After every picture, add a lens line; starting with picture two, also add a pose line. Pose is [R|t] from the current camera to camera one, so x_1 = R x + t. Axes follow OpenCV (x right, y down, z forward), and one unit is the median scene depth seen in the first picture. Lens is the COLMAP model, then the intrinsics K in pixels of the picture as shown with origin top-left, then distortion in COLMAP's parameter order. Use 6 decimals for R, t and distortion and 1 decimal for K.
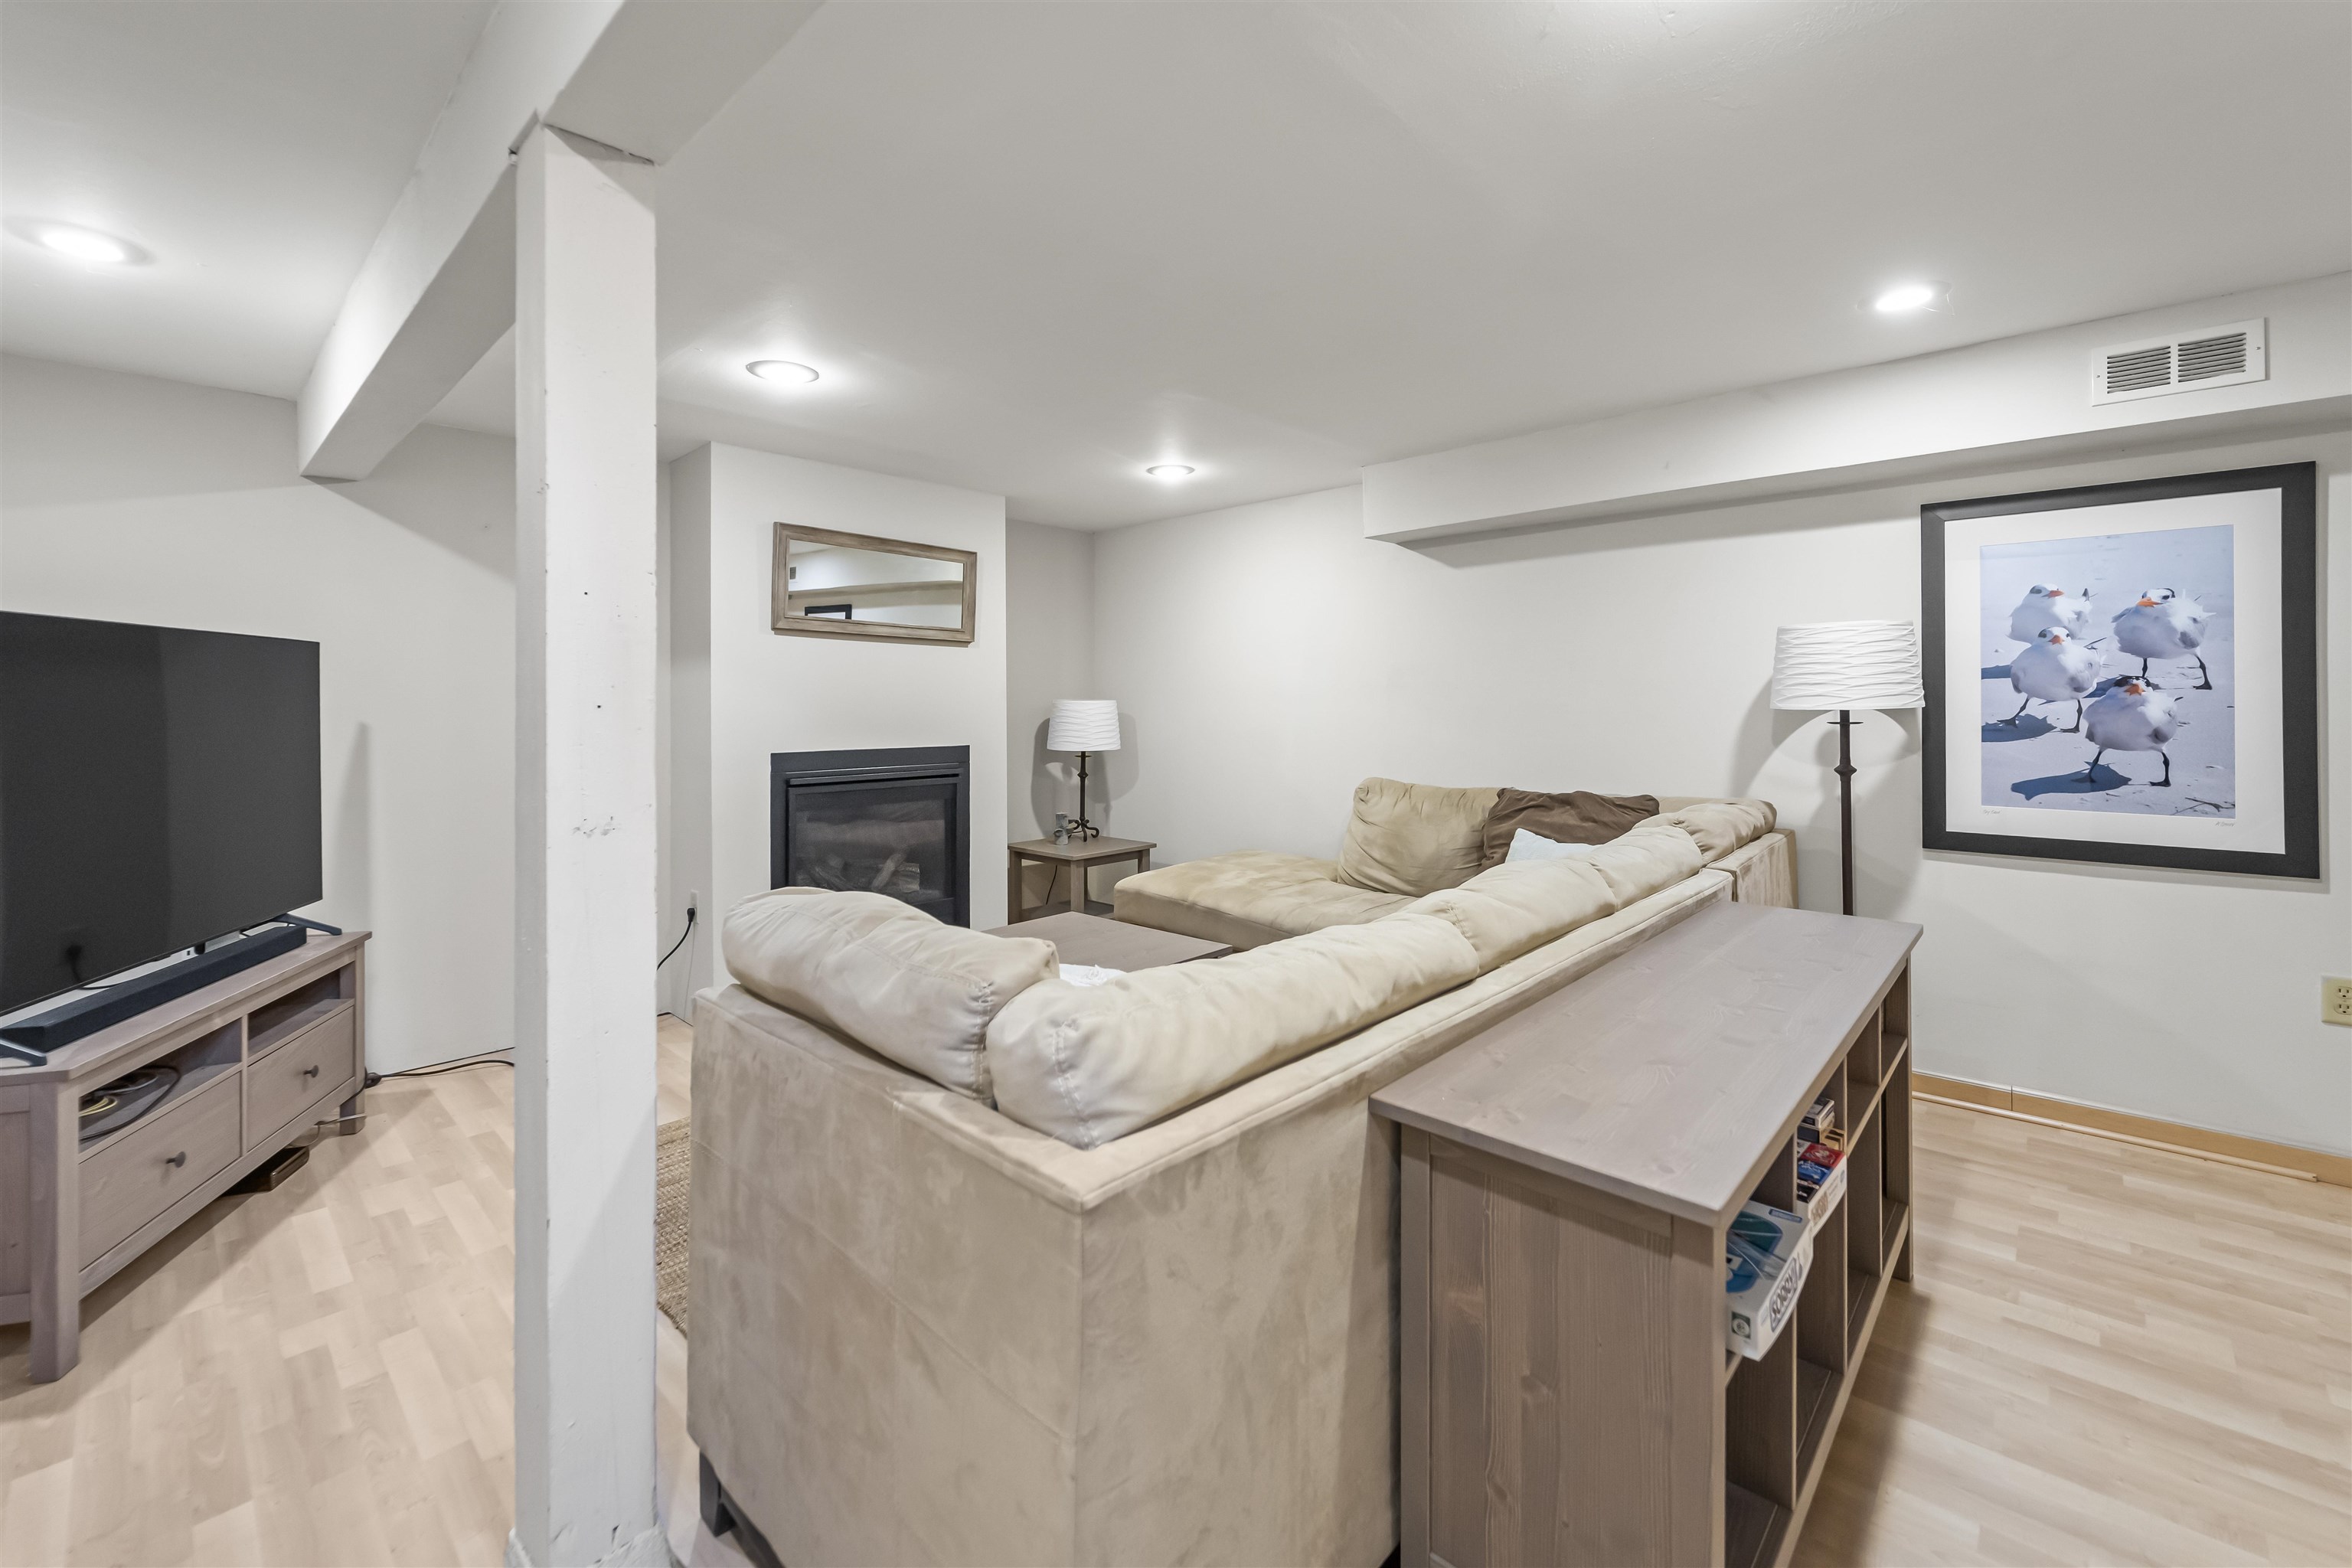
lens RADIAL K [[974.9, 0, 1176.9], [0, 974.9, 721.2], [0, 0, 1]] dist [0.002138, -0.000408]
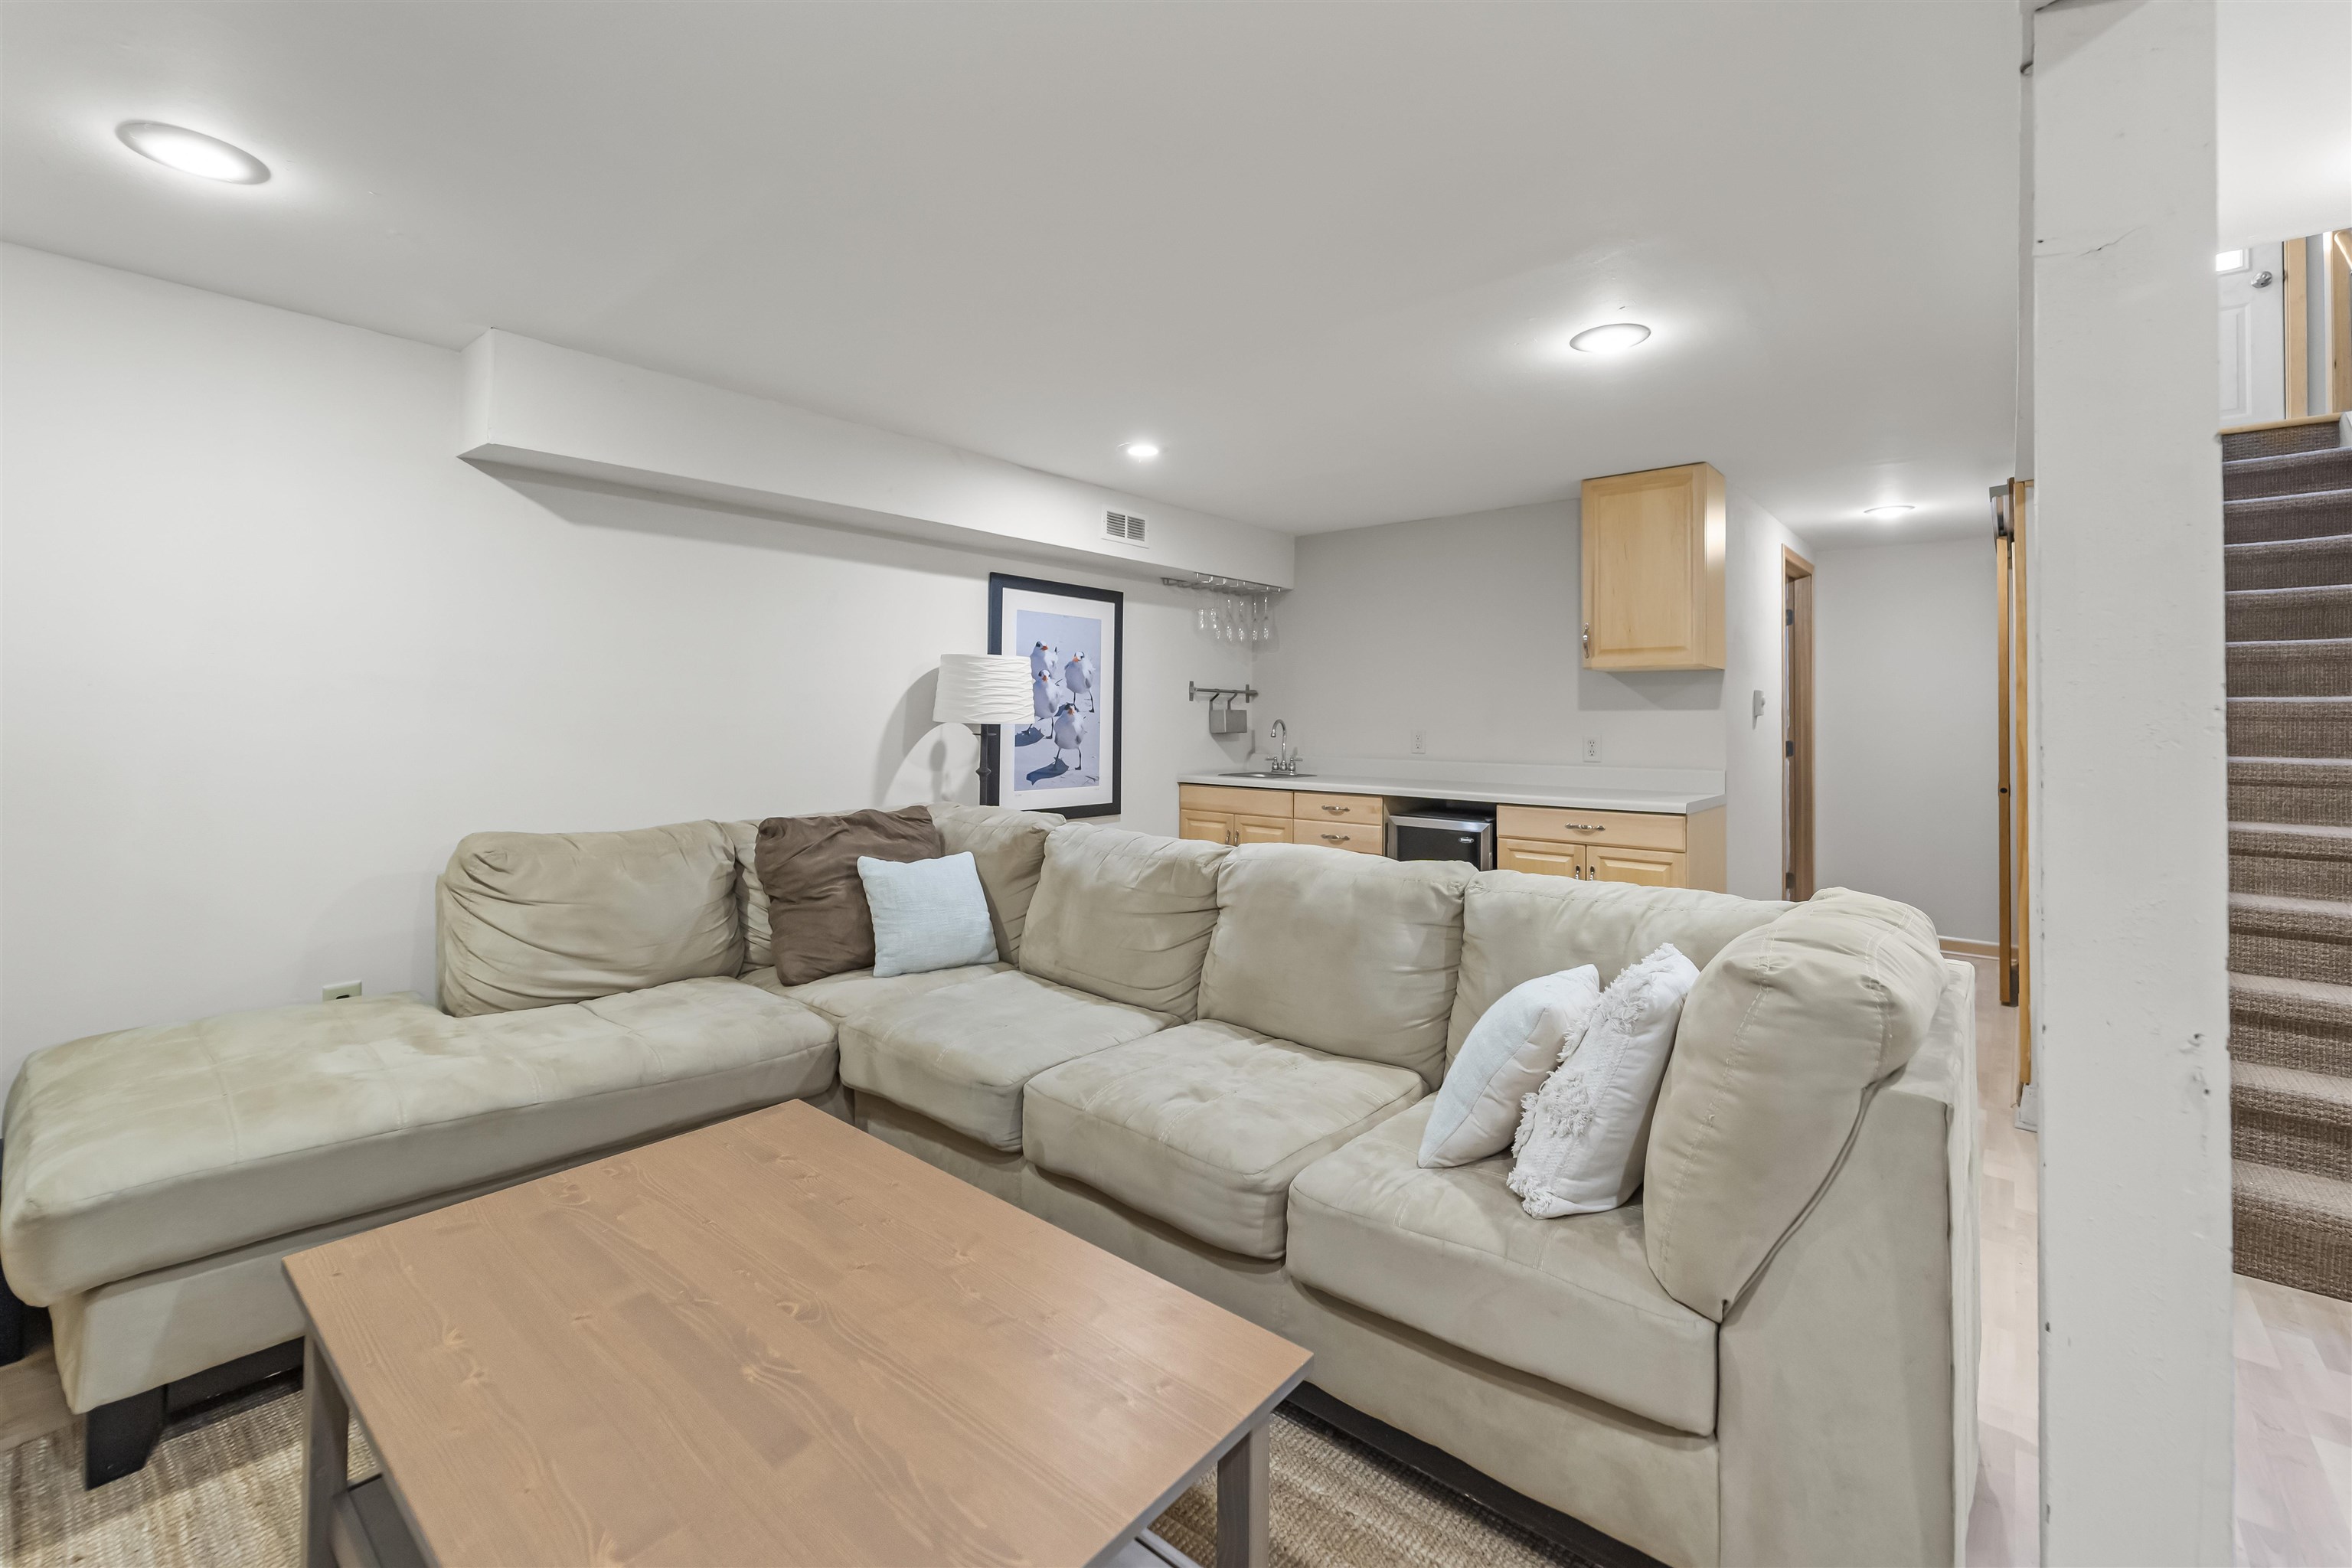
lens RADIAL K [[974.9, 0, 1176.9], [0, 974.9, 721.2], [0, 0, 1]] dist [0.002138, -0.000408]
pose [[-0.037097, 0.005235, 0.999298, -0.654021], [0.012174, 0.999914, -0.004786, -0.006539], [-0.999238, 0.011988, -0.037158, 0.877525]]
